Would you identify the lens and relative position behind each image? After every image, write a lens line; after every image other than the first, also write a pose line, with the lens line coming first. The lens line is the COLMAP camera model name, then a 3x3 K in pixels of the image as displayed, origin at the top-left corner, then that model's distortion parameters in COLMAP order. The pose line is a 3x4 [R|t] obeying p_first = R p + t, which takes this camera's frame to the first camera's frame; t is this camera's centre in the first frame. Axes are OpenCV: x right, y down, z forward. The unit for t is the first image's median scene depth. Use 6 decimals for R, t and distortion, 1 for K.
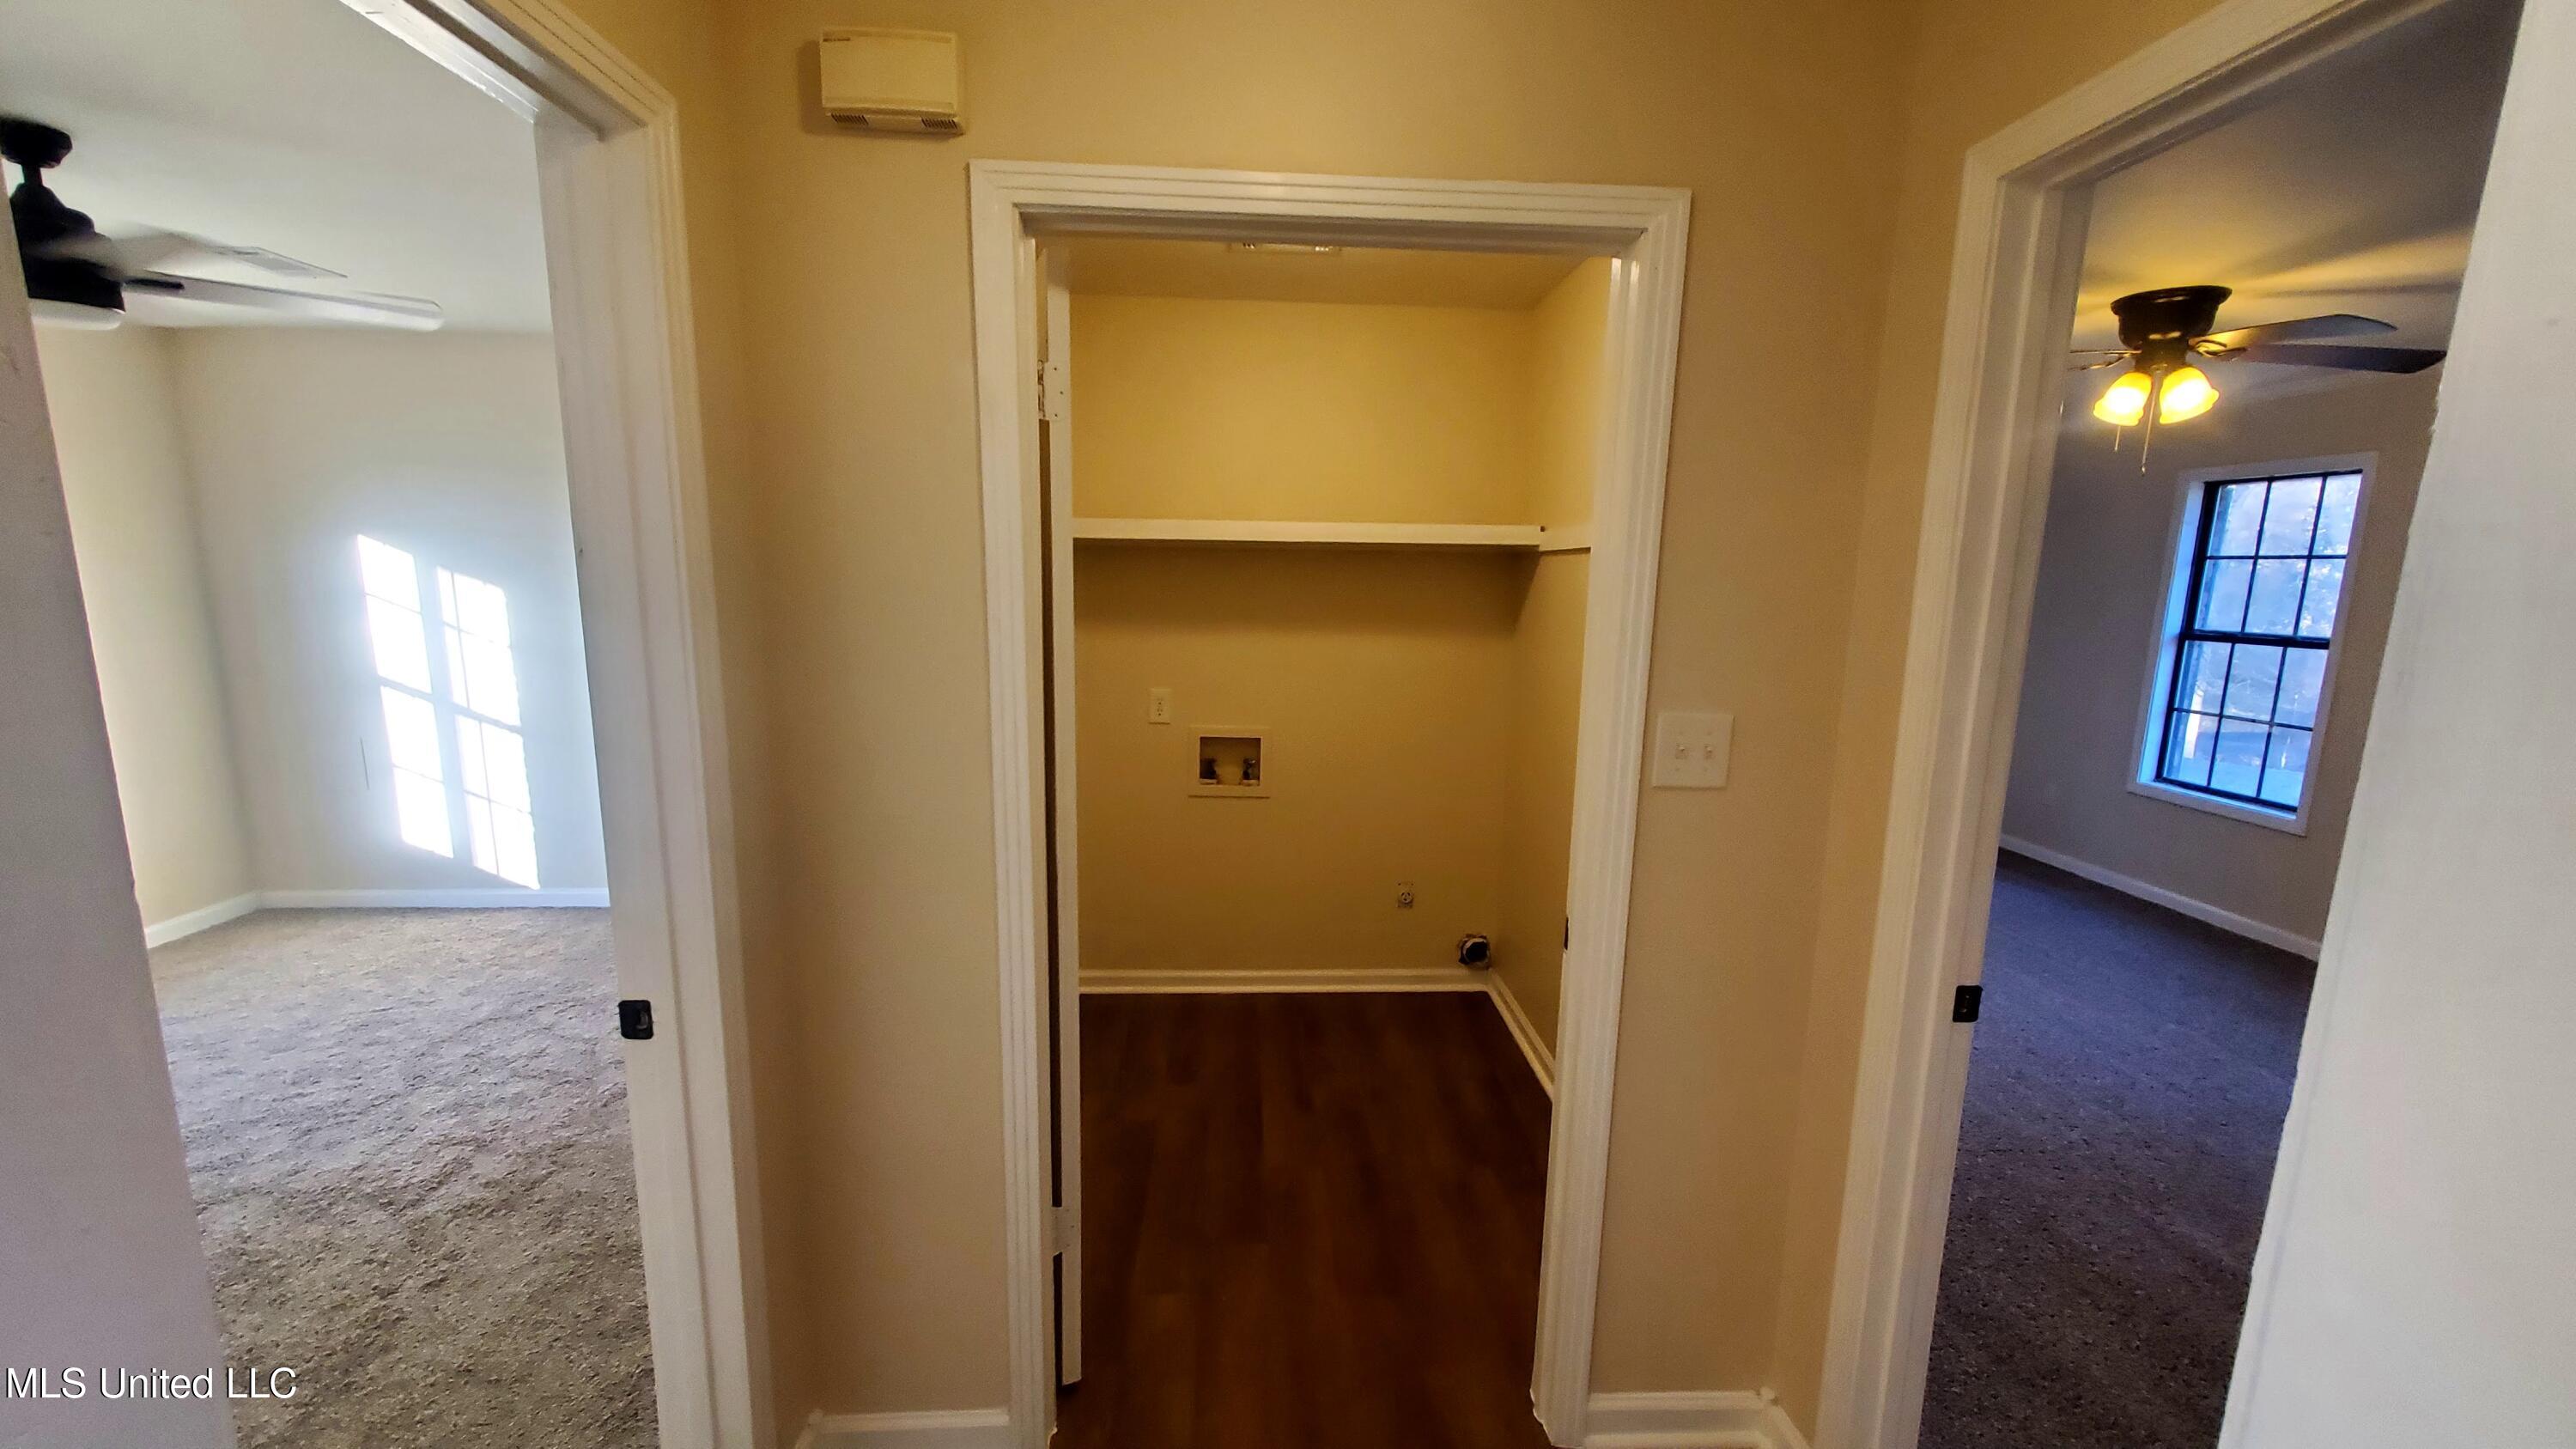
lens RADIAL K [[1019.2, 0, 1291.4], [0, 1019.2, 744.1], [0, 0, 1]] dist [0.000909, -0.000497]
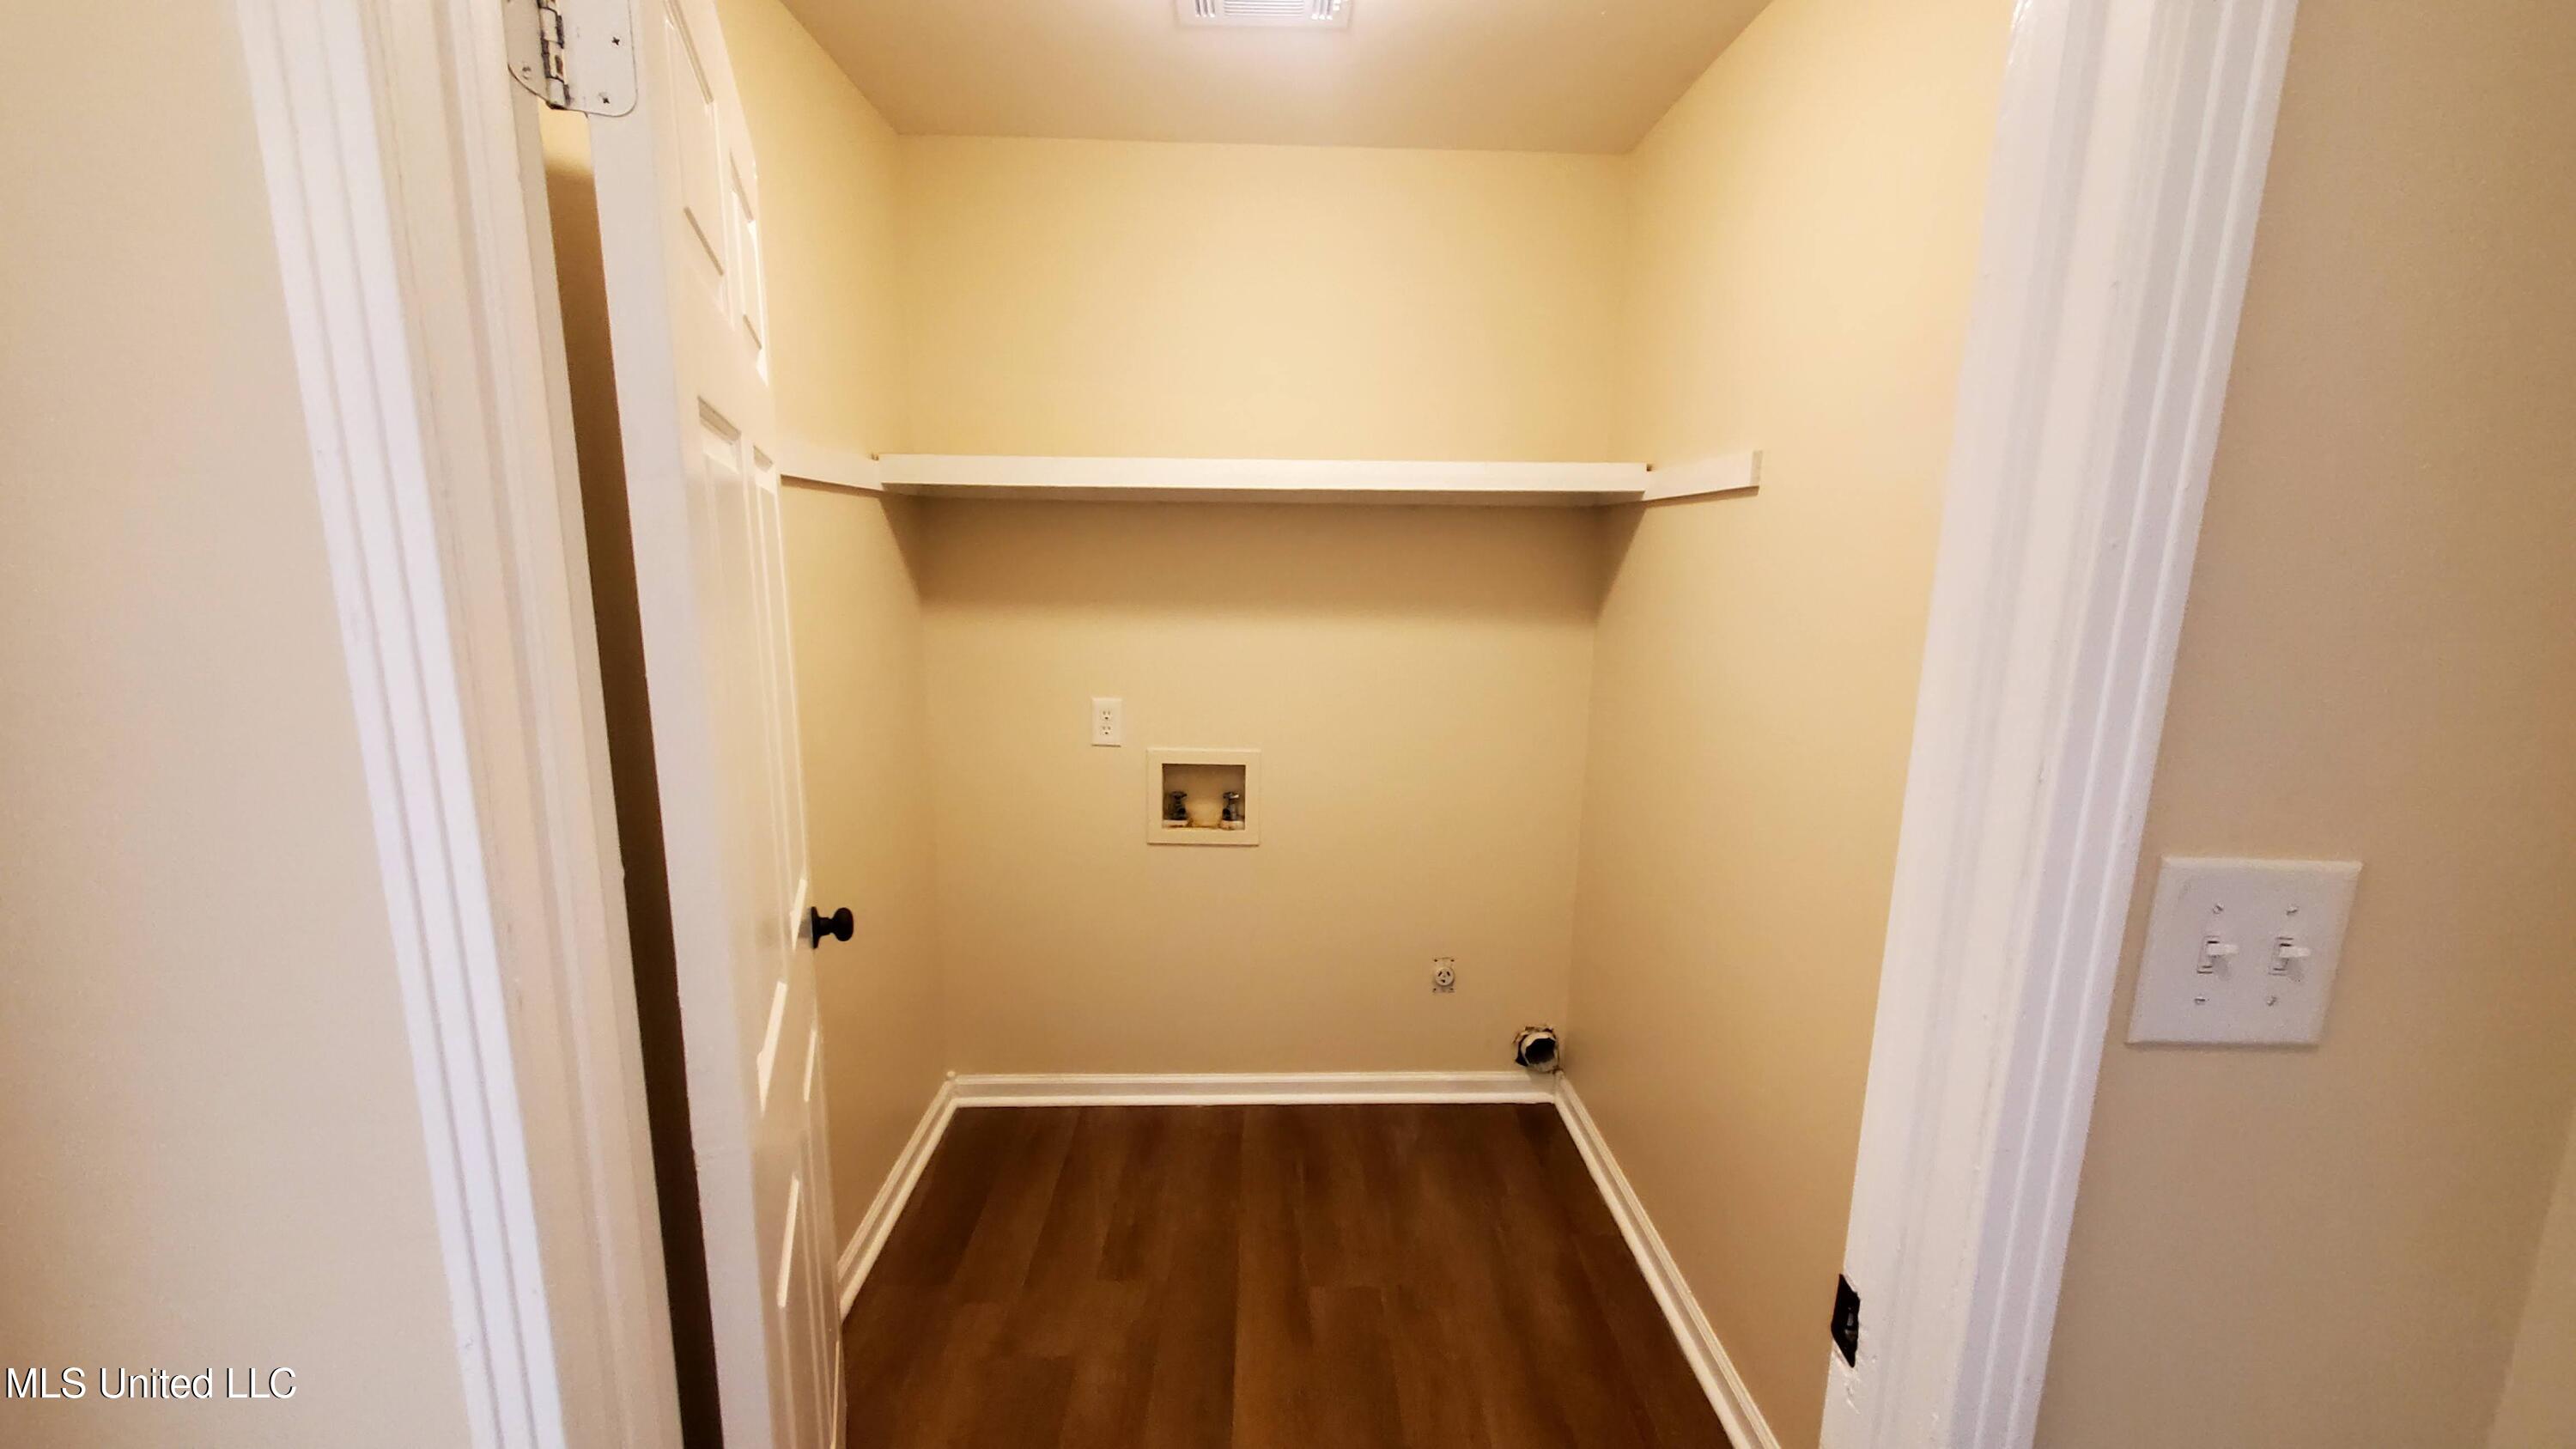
lens RADIAL K [[1019.2, 0, 1291.4], [0, 1019.2, 744.1], [0, 0, 1]] dist [0.000909, -0.000497]
pose [[0.999742, -0.002338, -0.022598, 0.018996], [0.002829, 0.999760, 0.021710, -0.035887], [0.022542, -0.021768, 0.999509, 0.267042]]
